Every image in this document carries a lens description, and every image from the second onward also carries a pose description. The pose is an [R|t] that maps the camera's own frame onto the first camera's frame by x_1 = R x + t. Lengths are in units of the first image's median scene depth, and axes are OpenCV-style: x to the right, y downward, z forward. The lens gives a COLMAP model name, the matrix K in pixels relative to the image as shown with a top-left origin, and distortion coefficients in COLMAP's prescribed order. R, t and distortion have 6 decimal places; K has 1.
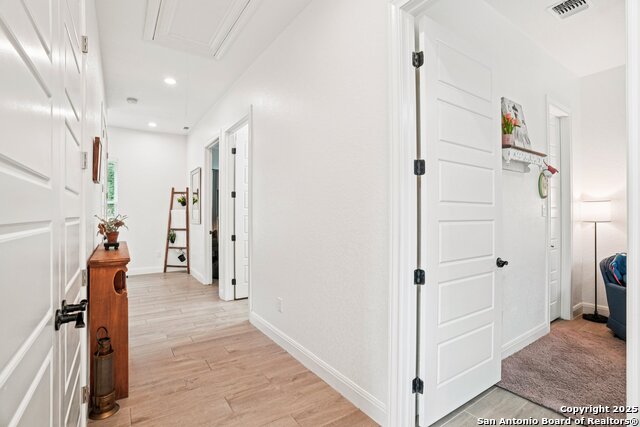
lens RADIAL K [[303.2, 0, 318.2], [0, 303.2, 212.6], [0, 0, 1]] dist [-0.069555, 0.033976]
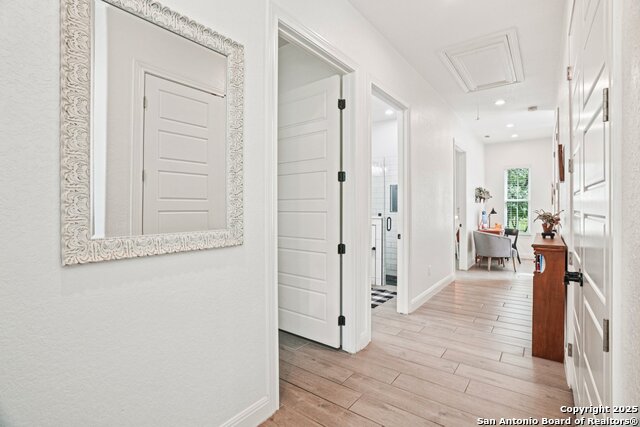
lens RADIAL K [[305.3, 0, 315.2], [0, 305.3, 204.5], [0, 0, 1]] dist [-0.075507, 0.033811]
pose [[-0.304926, 0.001612, 0.952375, -1.109320], [-0.002067, 0.999995, -0.002354, -0.006169], [-0.952374, -0.002686, -0.304921, 1.620952]]
